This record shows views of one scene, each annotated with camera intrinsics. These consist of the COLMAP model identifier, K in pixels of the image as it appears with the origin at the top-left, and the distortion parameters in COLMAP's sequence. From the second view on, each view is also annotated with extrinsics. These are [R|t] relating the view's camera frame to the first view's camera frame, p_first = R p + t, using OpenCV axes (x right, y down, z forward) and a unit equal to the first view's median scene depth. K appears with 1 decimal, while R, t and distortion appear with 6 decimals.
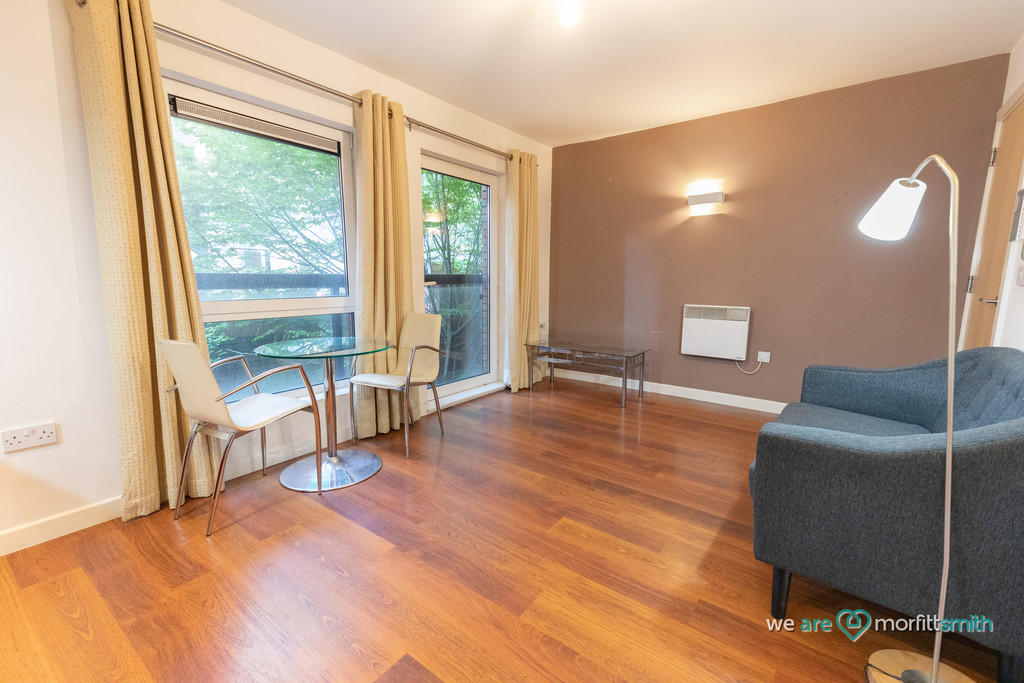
lens RADIAL K [[446.1, 0, 506.8], [0, 446.1, 341.2], [0, 0, 1]] dist [-0.000112, -0.000048]
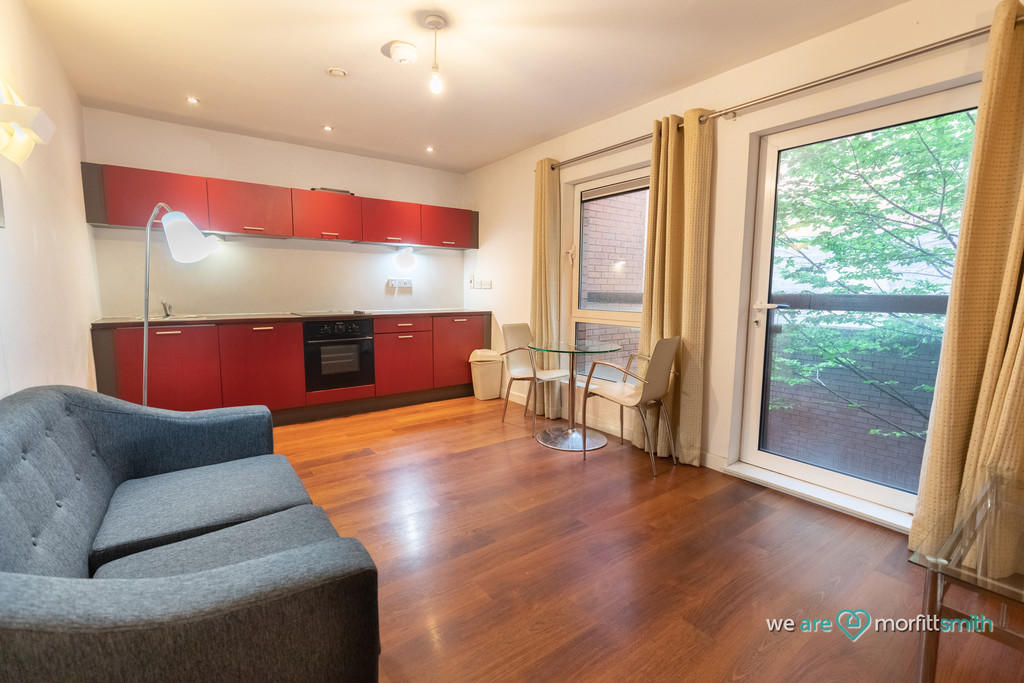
lens RADIAL K [[446.1, 0, 506.8], [0, 446.1, 341.2], [0, 0, 1]] dist [-0.000112, -0.000048]
pose [[-0.283413, 0.094782, -0.954303, 0.890425], [-0.157496, 0.976992, 0.143809, -0.156723], [0.945977, 0.191056, -0.261964, 1.096408]]
